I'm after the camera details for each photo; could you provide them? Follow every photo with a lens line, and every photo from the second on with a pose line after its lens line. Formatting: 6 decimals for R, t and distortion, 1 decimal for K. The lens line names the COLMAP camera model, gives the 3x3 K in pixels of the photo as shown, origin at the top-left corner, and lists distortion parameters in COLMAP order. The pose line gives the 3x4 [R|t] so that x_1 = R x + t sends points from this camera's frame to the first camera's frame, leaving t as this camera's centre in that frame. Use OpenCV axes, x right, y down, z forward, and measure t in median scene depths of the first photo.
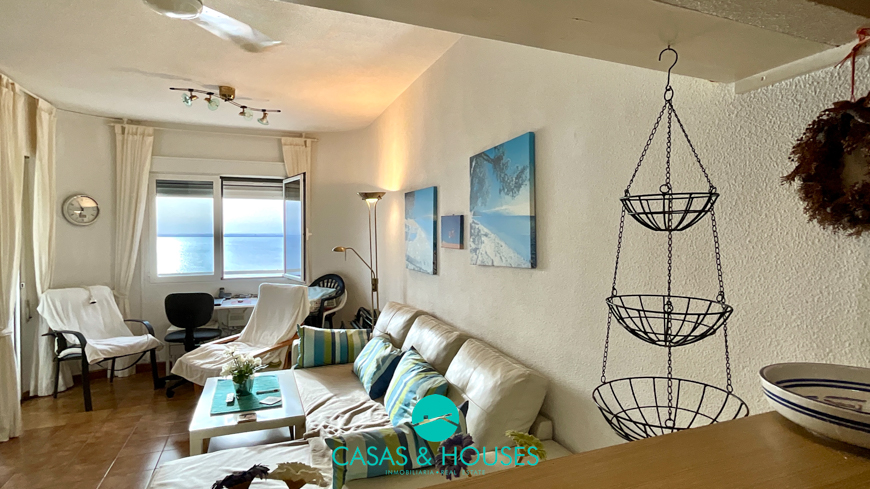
lens RADIAL K [[440.5, 0, 398.6], [0, 440.5, 235.6], [0, 0, 1]] dist [-0.000379, -0.001944]
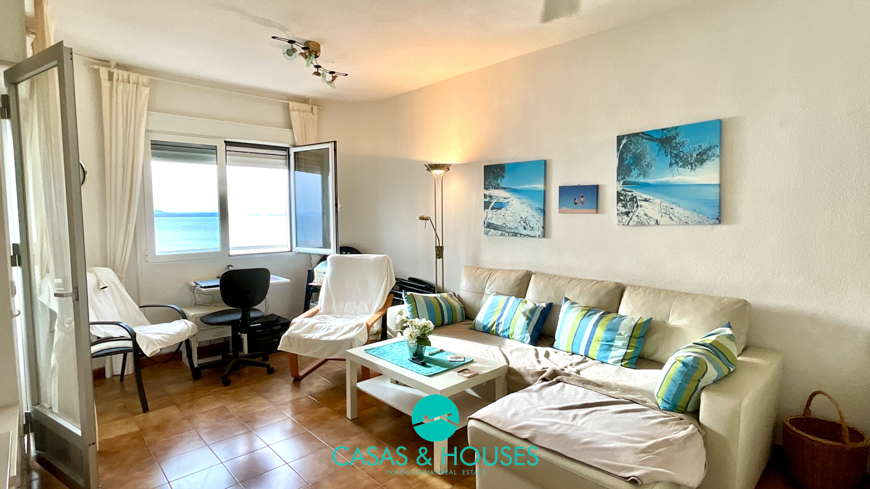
lens RADIAL K [[440.5, 0, 397.7], [0, 440.5, 235.3], [0, 0, 1]] dist [-0.000379, -0.001944]
pose [[0.933255, -0.020309, 0.358641, -0.528016], [0.003917, 0.998917, 0.046372, 0.021862], [-0.359194, -0.041872, 0.932323, 0.054733]]
